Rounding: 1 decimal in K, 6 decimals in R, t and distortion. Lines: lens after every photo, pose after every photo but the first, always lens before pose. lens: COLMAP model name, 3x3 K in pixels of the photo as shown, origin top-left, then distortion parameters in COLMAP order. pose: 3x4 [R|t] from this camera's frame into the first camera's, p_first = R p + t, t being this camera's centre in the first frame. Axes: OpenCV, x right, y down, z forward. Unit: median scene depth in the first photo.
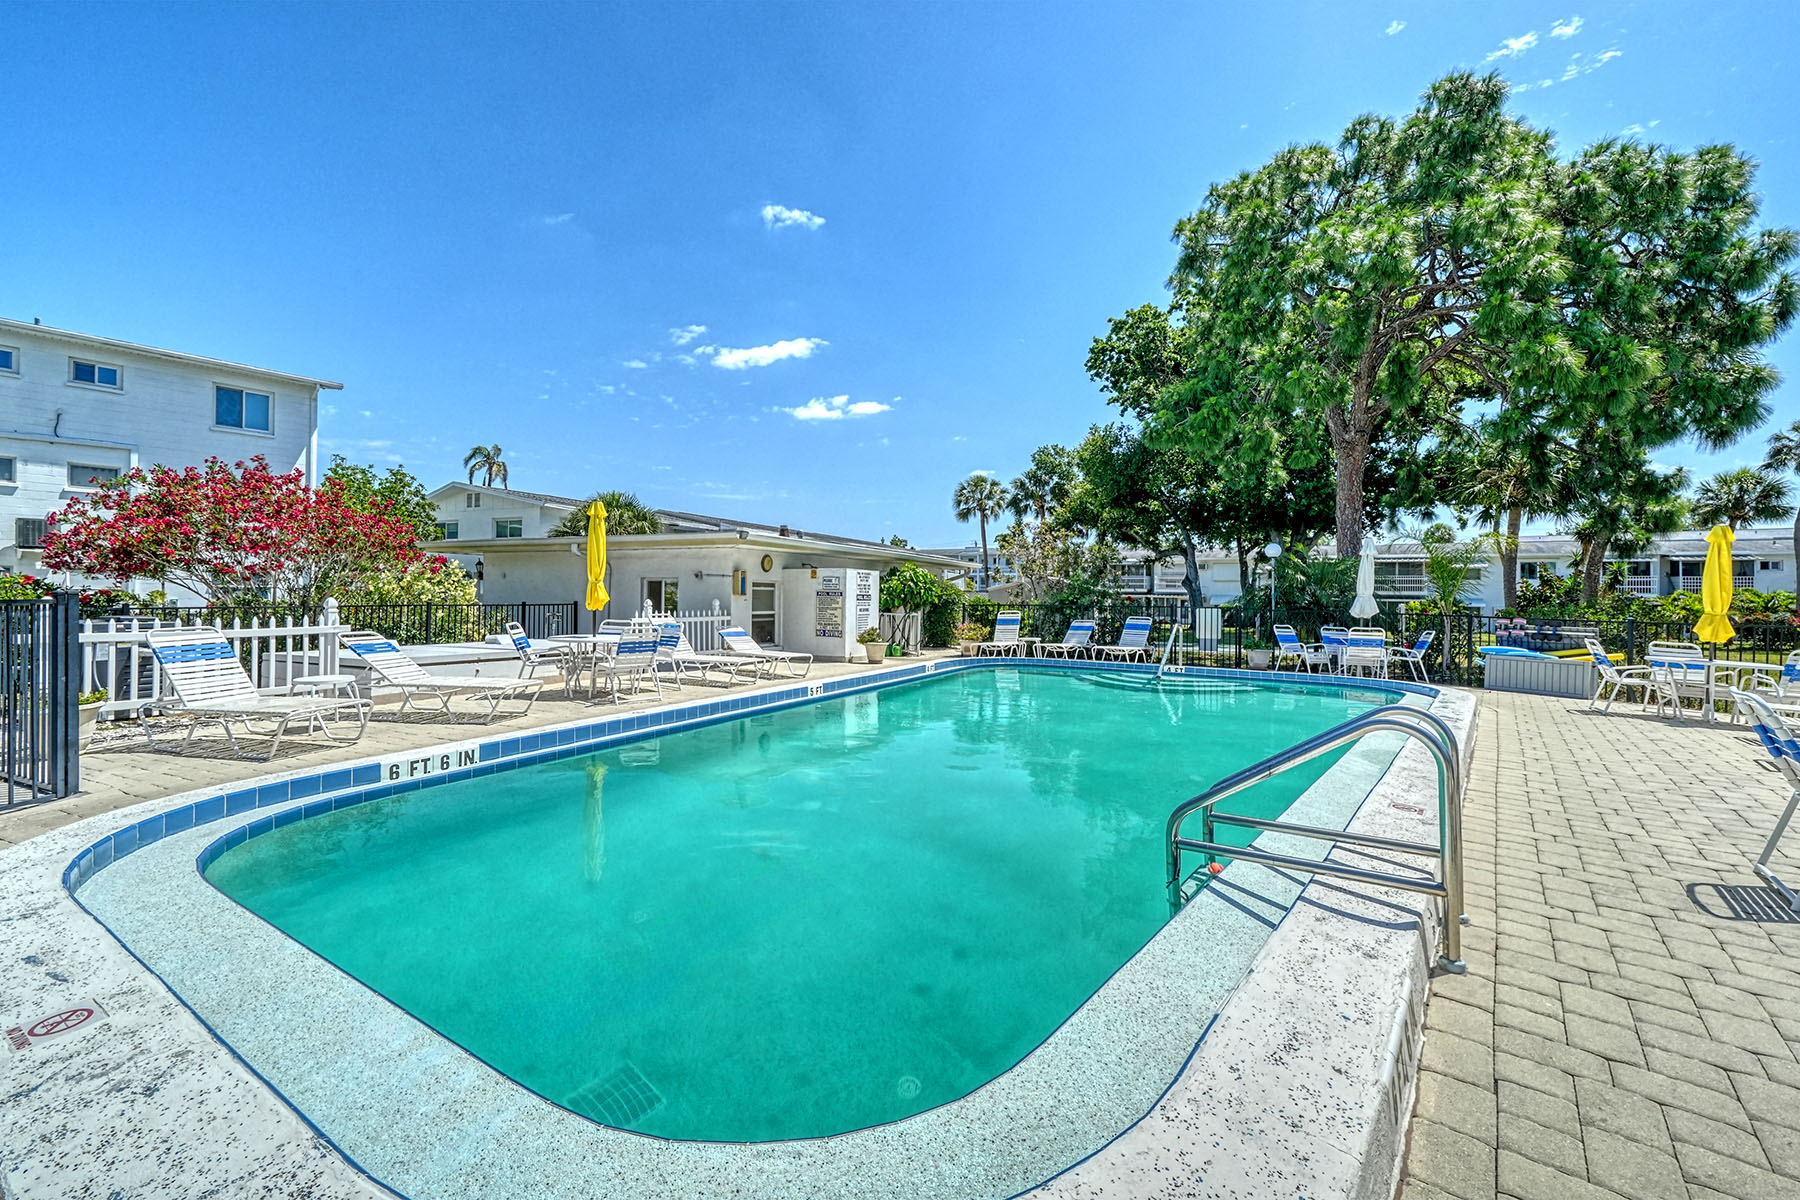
lens RADIAL K [[715.9, 0, 900.0], [0, 715.9, 600.0], [0, 0, 1]] dist [-0.000902, -0.000149]
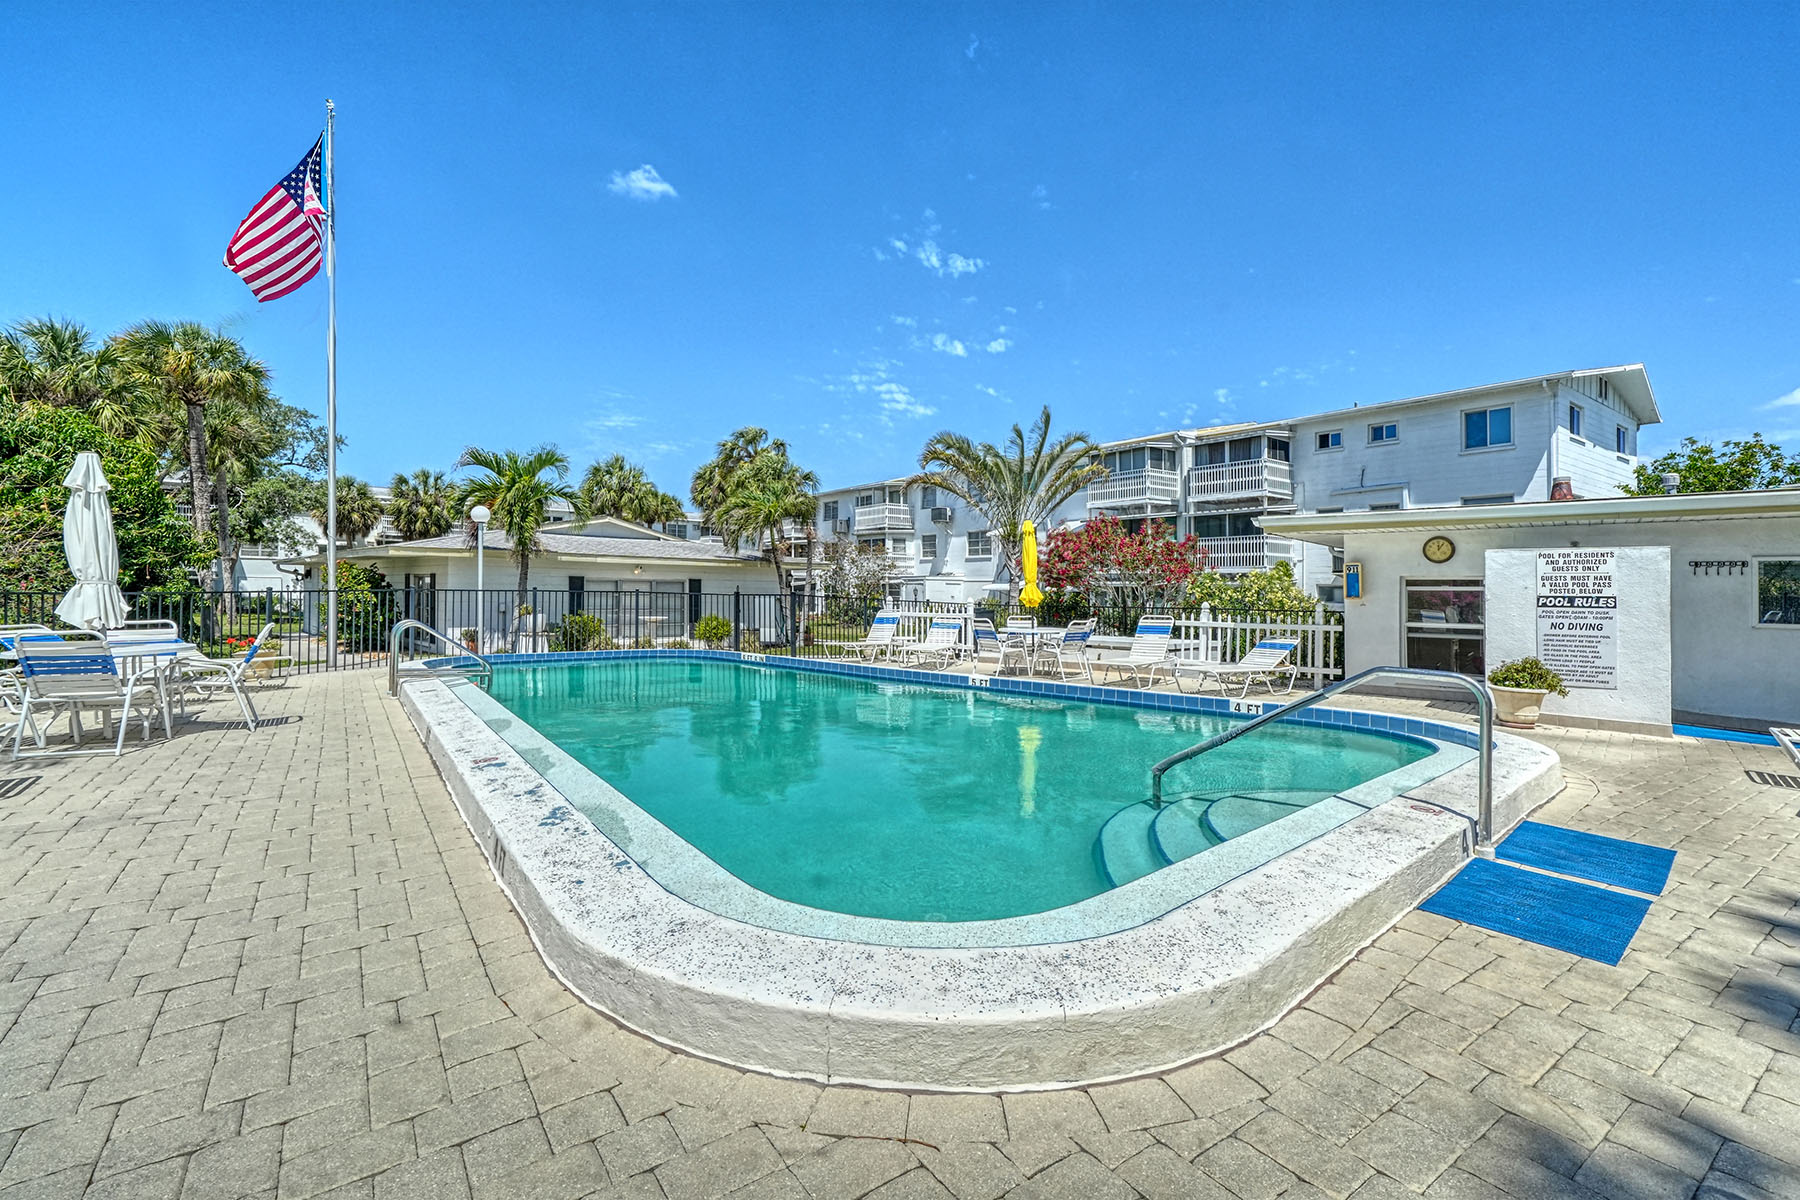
lens RADIAL K [[711.0, 0, 900.0], [0, 711.0, 600.0], [0, 0, 1]] dist [-0.000294, -0.000027]
pose [[-0.191282, 0.002500, -0.981532, 0.538840], [-0.016421, 0.999849, 0.005746, -0.000864], [0.981398, 0.017217, -0.191212, 0.619569]]
